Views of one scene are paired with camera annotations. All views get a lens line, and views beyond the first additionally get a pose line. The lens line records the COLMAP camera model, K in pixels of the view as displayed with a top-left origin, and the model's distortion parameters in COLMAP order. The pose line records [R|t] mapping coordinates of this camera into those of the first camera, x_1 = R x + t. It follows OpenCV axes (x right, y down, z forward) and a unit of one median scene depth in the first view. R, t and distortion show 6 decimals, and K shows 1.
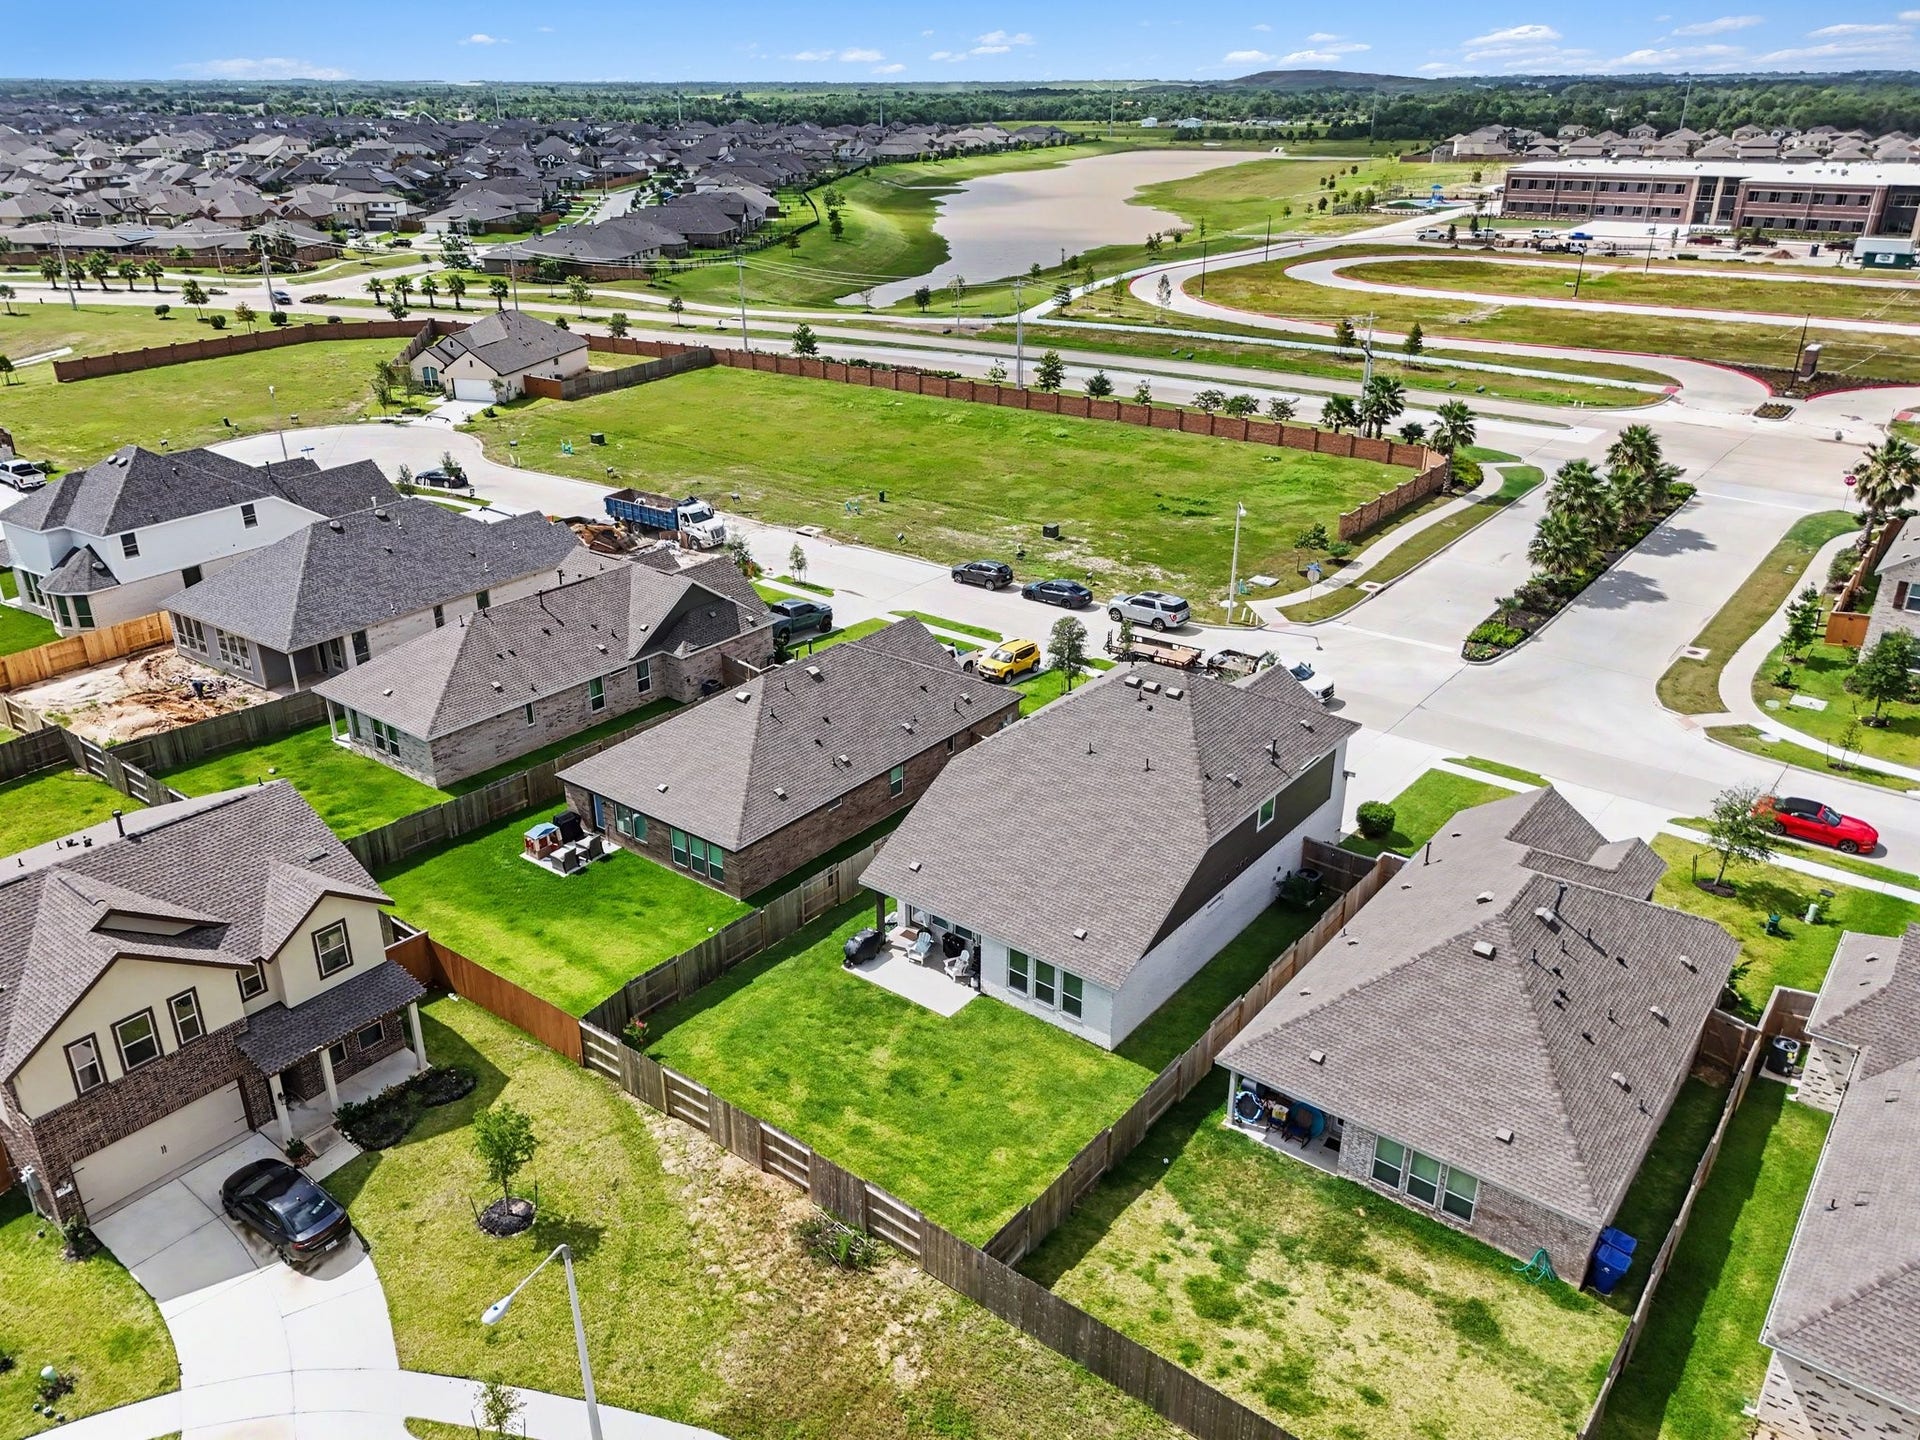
lens RADIAL K [[1393.0, 0, 991.9], [0, 1393.0, 718.3], [0, 0, 1]] dist [0.001792, -0.002110]
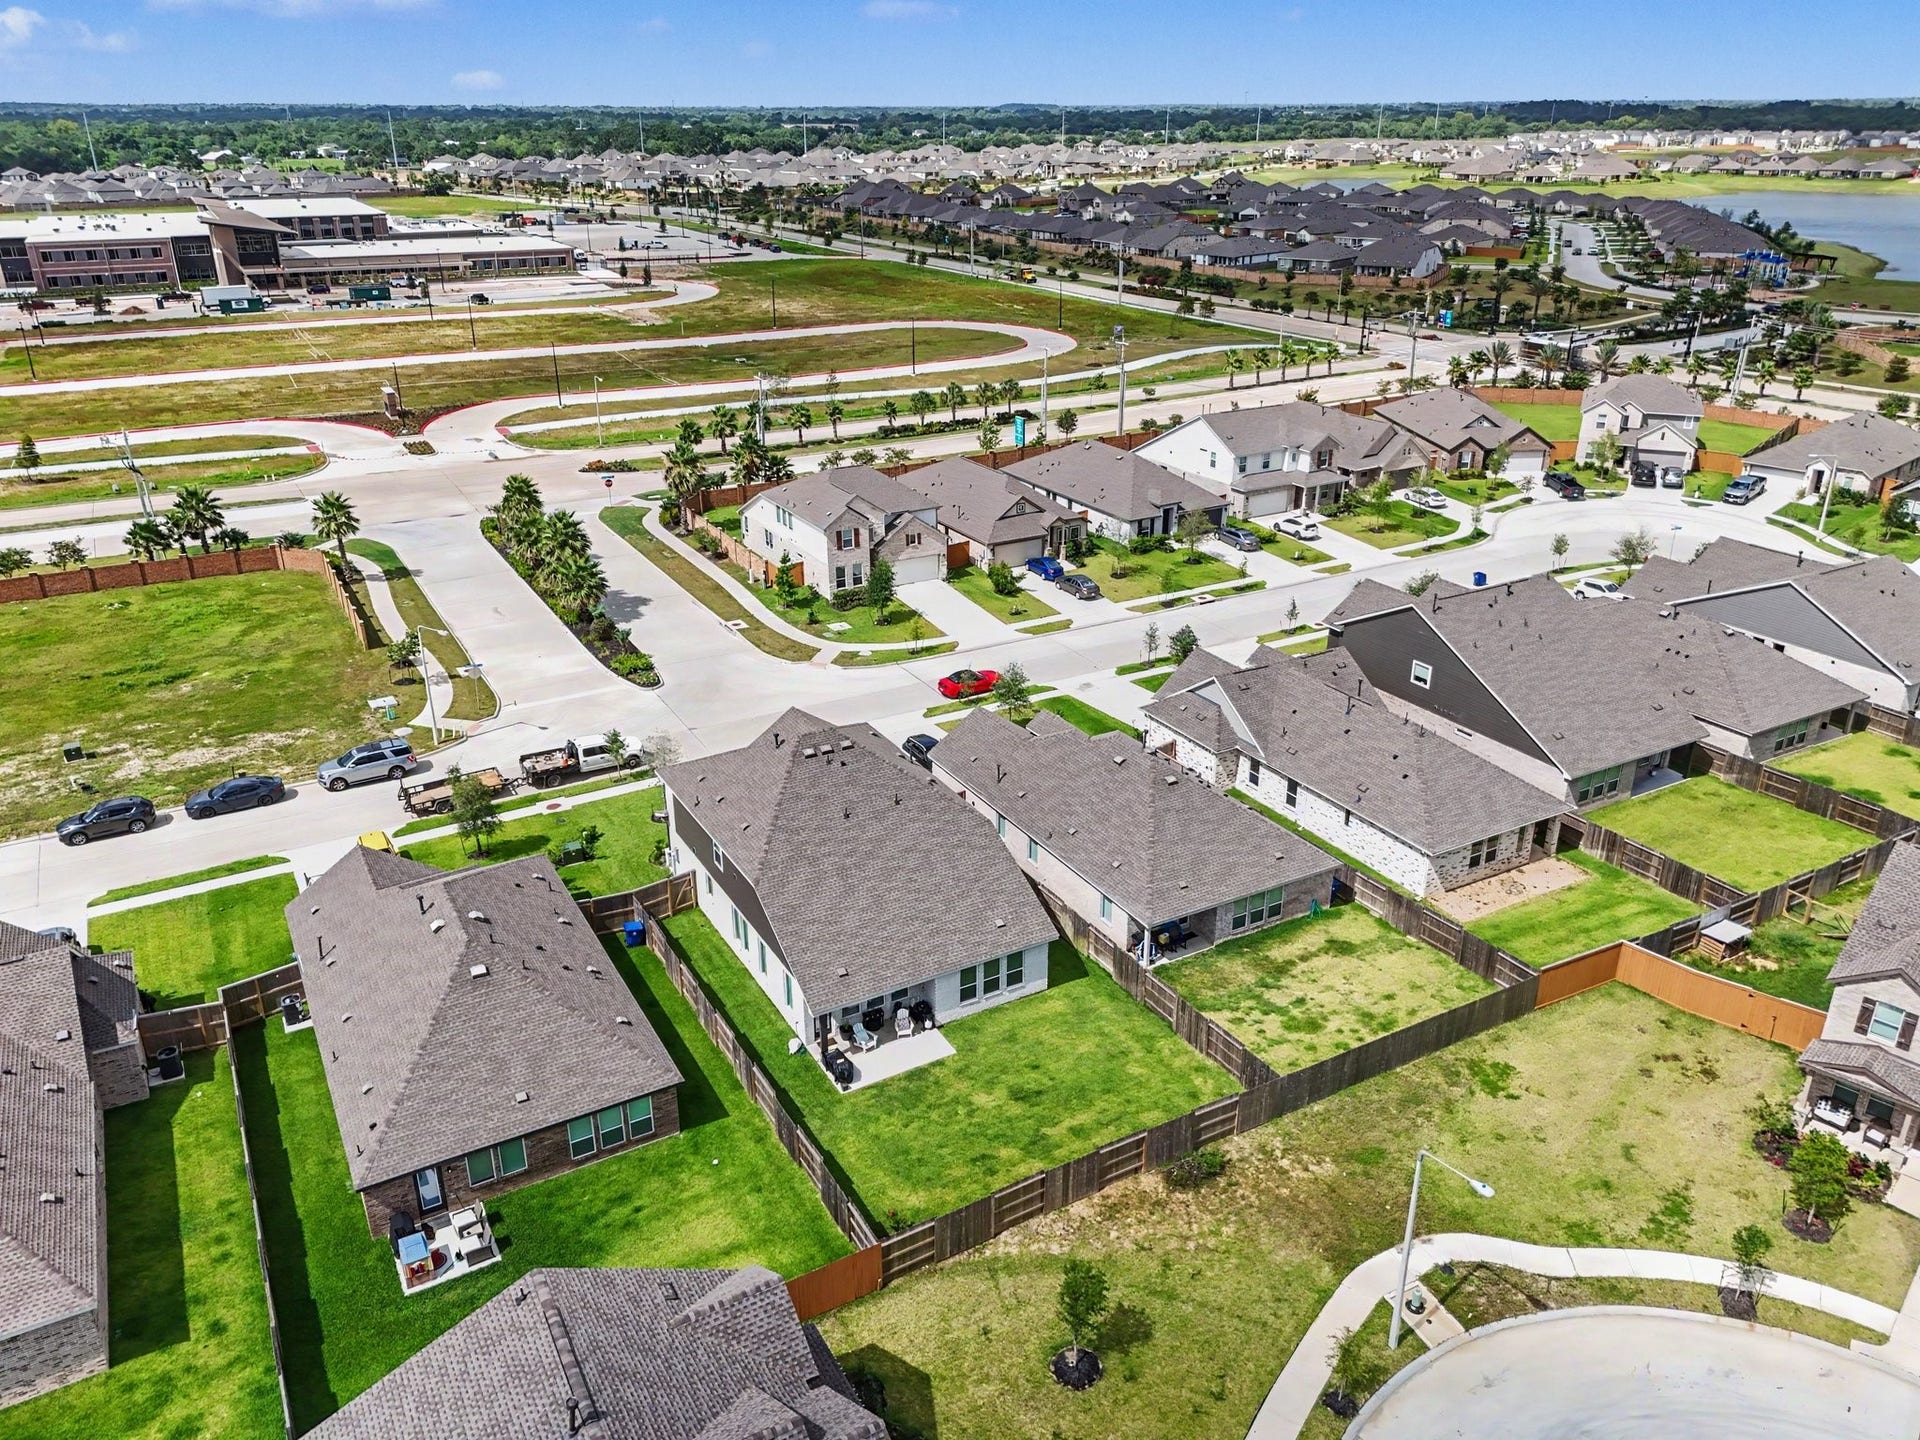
lens RADIAL K [[1393.0, 0, 991.9], [0, 1393.0, 718.3], [0, 0, 1]] dist [0.001792, -0.002110]
pose [[0.365398, -0.354868, 0.860554, -0.514196], [0.372490, 0.902978, 0.214201, -0.149363], [-0.853074, 0.242279, 0.462131, 0.225760]]
